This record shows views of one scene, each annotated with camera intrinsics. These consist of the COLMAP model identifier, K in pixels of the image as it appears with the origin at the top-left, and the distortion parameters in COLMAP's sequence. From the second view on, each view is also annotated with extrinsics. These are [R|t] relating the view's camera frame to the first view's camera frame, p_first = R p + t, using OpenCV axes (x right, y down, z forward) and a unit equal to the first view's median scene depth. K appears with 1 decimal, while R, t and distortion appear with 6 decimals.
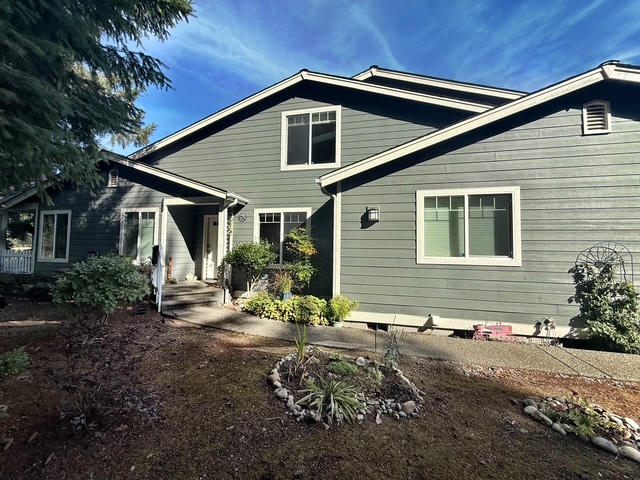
lens RADIAL K [[255.2, 0, 322.0], [0, 255.2, 240.1], [0, 0, 1]] dist [0.000781, -0.000423]
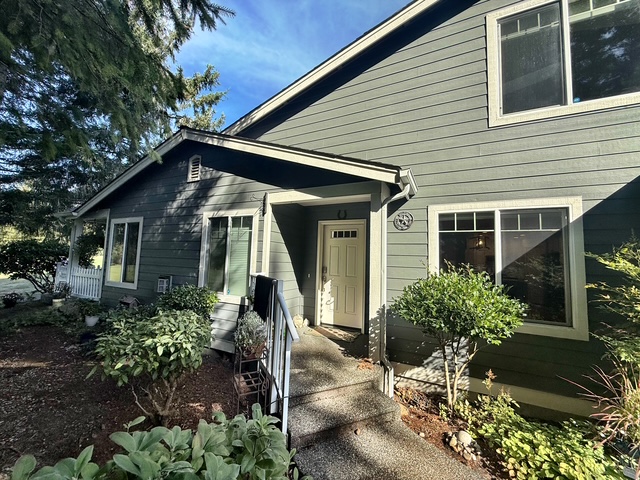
lens RADIAL K [[255.2, 0, 317.8], [0, 255.2, 237.9], [0, 0, 1]] dist [0.000781, -0.000423]
pose [[0.975233, -0.002288, -0.221170, -0.360526], [-0.008549, 0.998809, -0.048030, -0.028420], [0.221017, 0.048731, 0.974052, 0.432519]]
